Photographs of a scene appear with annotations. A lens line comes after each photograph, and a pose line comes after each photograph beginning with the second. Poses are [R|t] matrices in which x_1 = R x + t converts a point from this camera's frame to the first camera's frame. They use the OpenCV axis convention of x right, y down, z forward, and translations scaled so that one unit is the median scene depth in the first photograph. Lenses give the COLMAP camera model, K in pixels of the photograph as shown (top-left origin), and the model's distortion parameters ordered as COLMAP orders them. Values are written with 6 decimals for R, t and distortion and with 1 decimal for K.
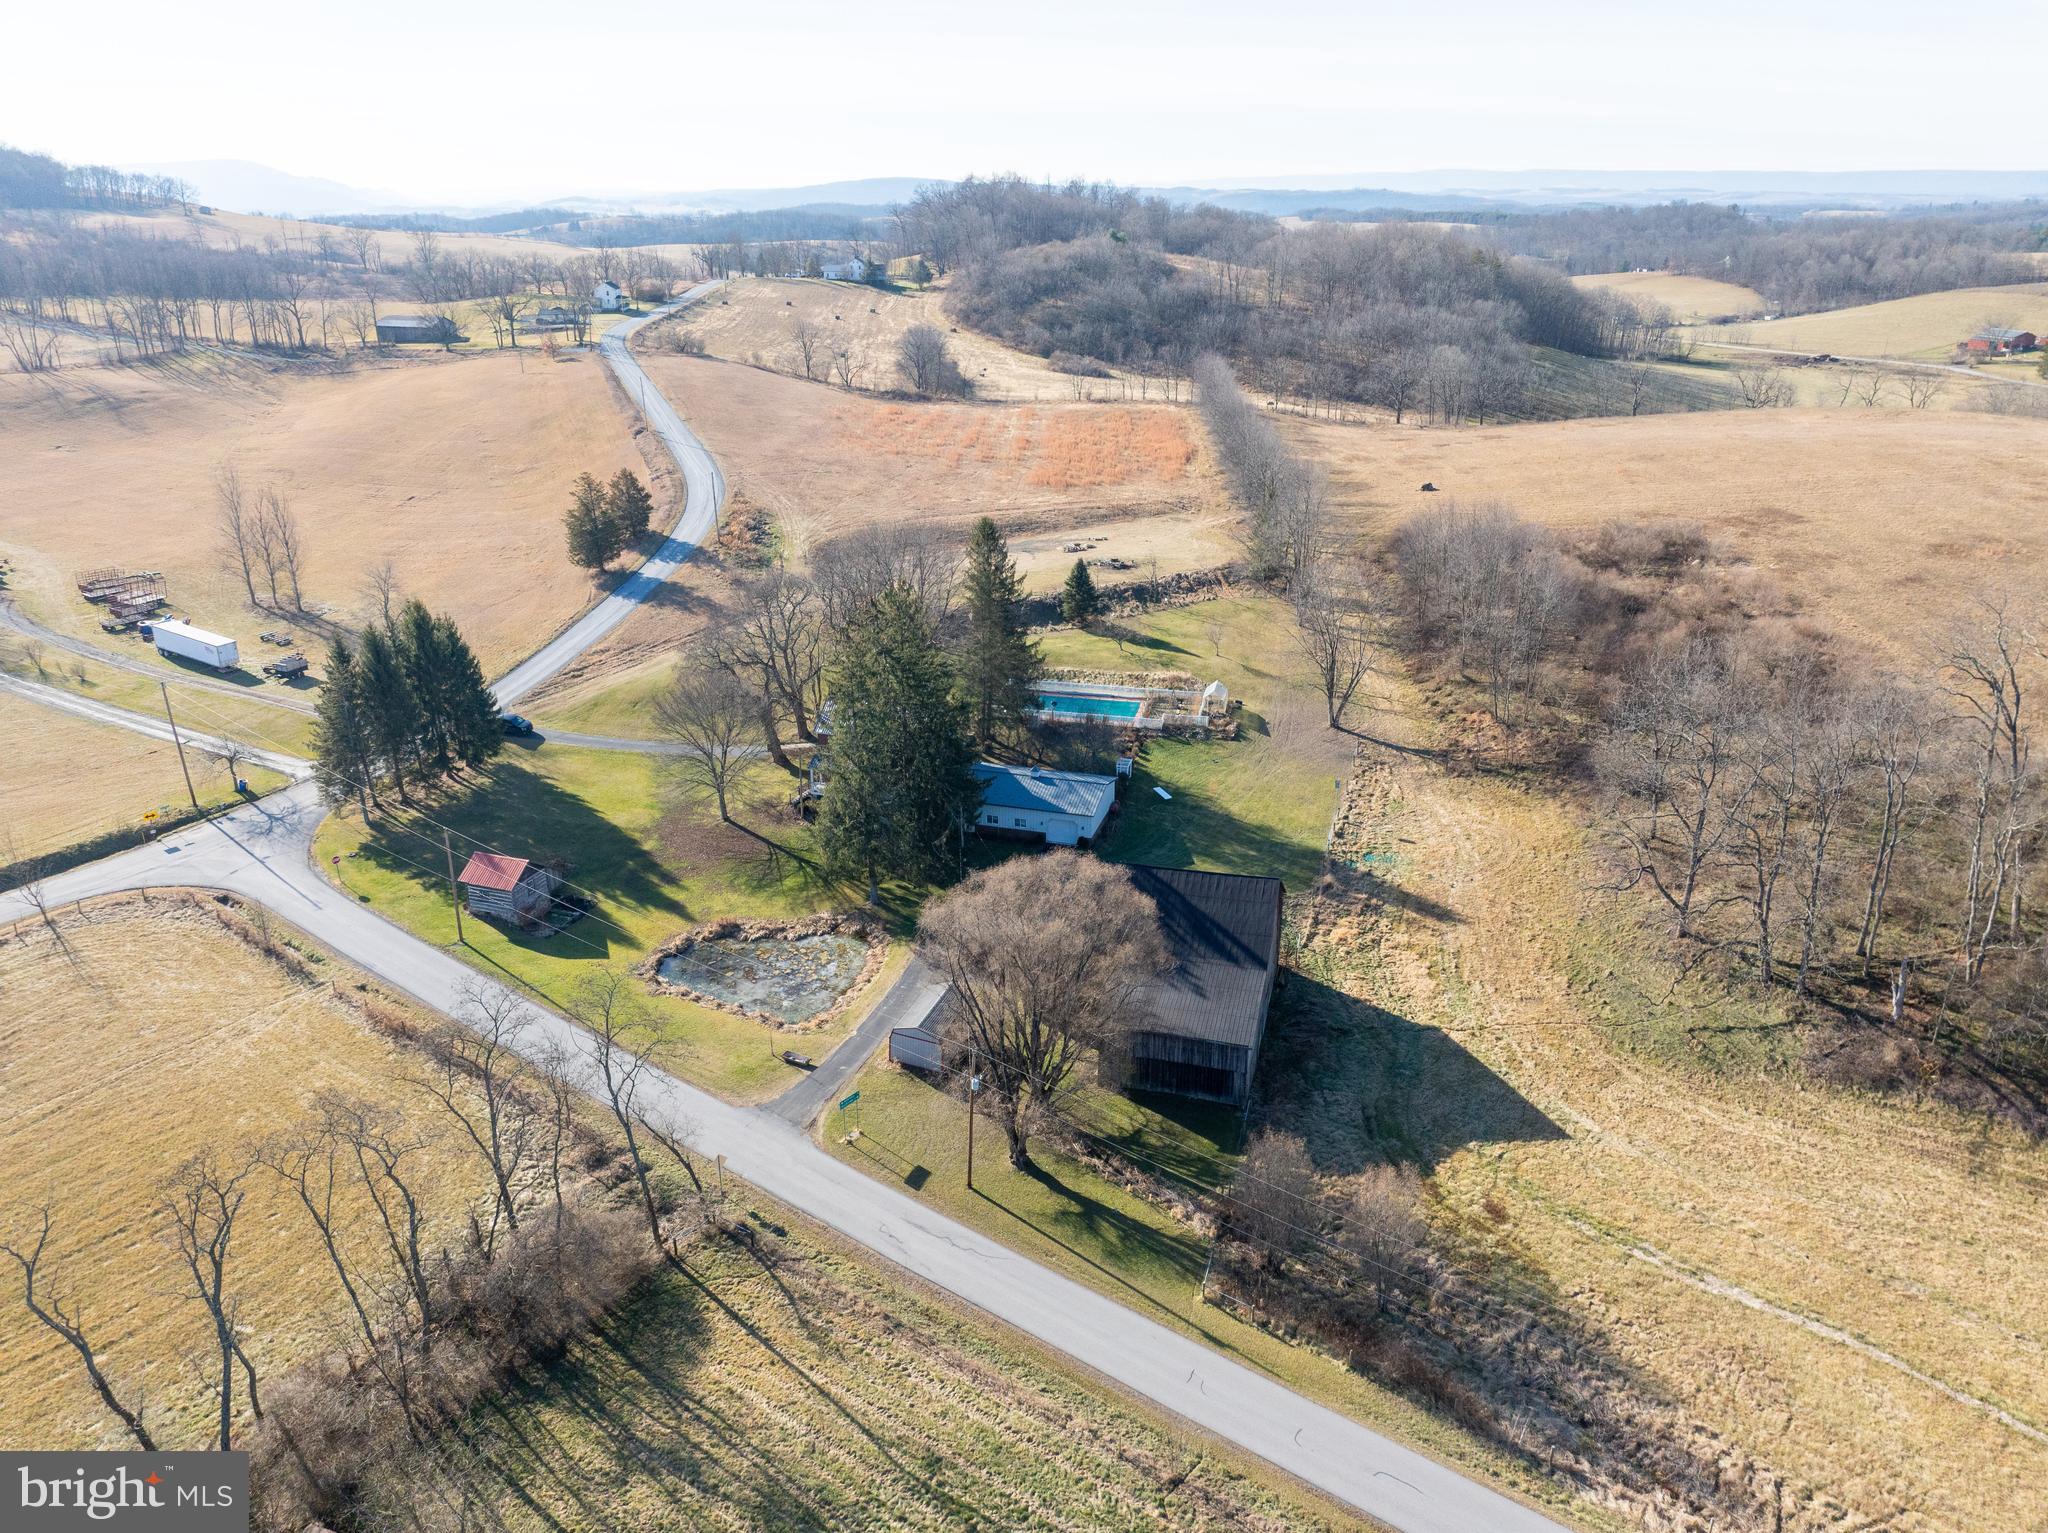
lens RADIAL K [[1442.3, 0, 1025.9], [0, 1442.3, 776.8], [0, 0, 1]] dist [-0.047447, 0.015547]
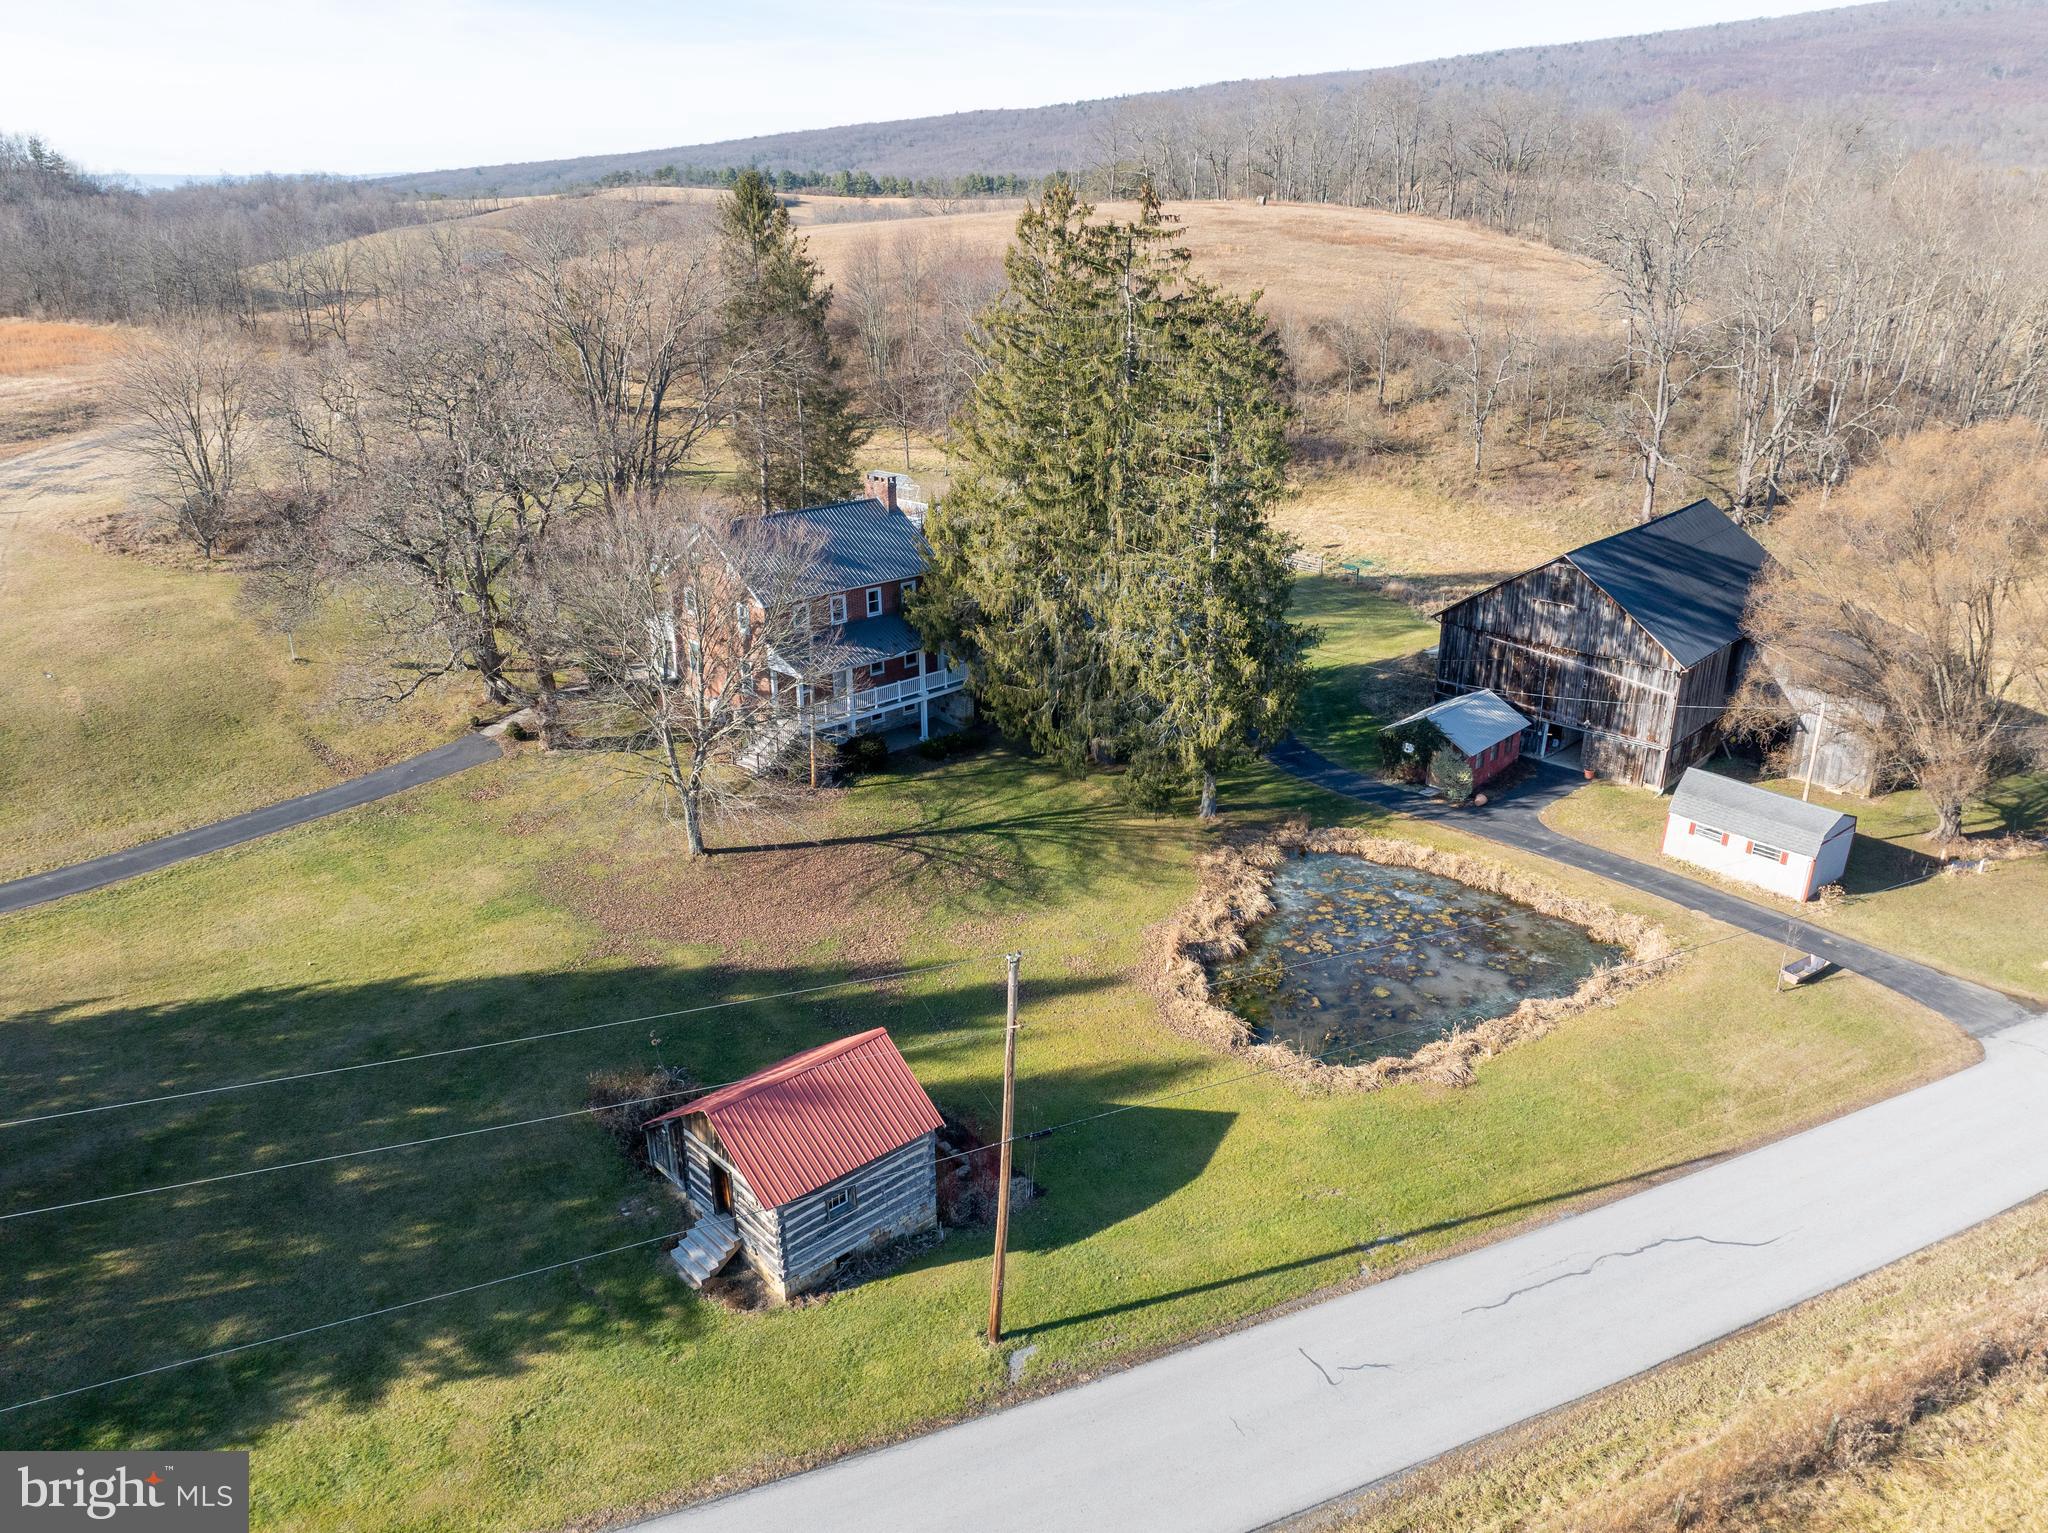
lens RADIAL K [[1442.3, 0, 1025.4], [0, 1442.3, 776.9], [0, 0, 1]] dist [-0.047447, 0.015547]
pose [[0.483210, -0.326719, 0.812258, -0.403108], [0.328651, 0.927602, 0.177601, -0.027733], [-0.811478, 0.181131, 0.555604, 0.554903]]
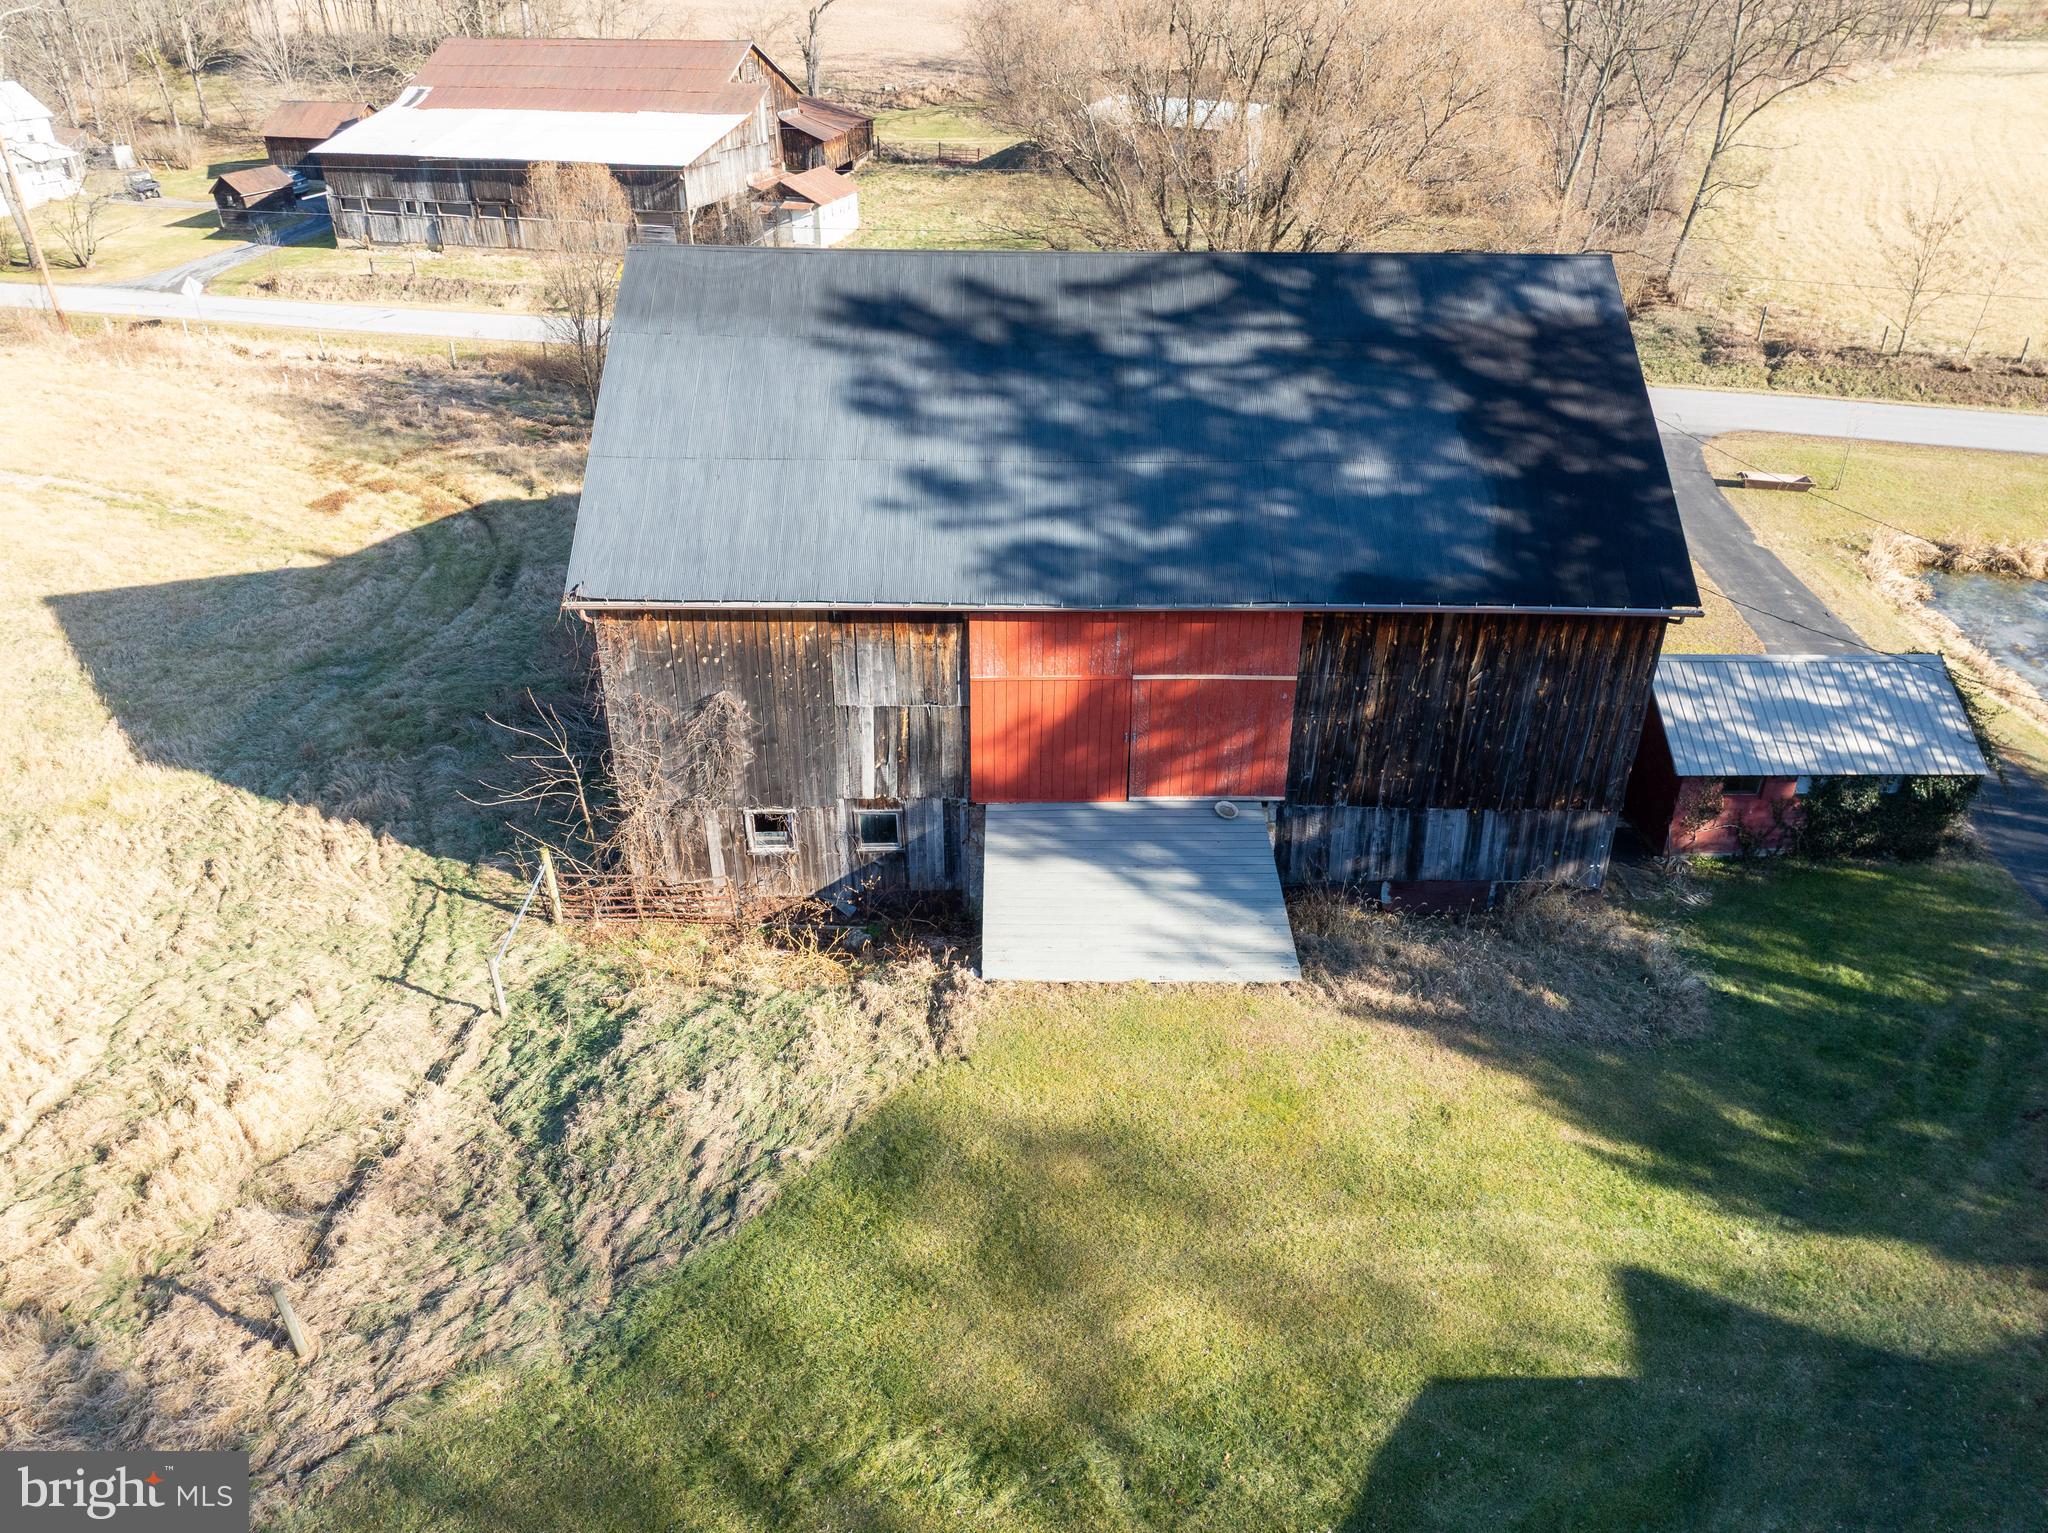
lens RADIAL K [[1442.3, 0, 1020.4], [0, 1442.3, 782.4], [0, 0, 1]] dist [-0.047447, 0.015547]
pose [[-0.963488, 0.135848, -0.230729, 0.112908], [-0.101978, 0.610596, 0.785349, -0.045384], [0.247570, 0.780203, -0.574449, 0.758695]]
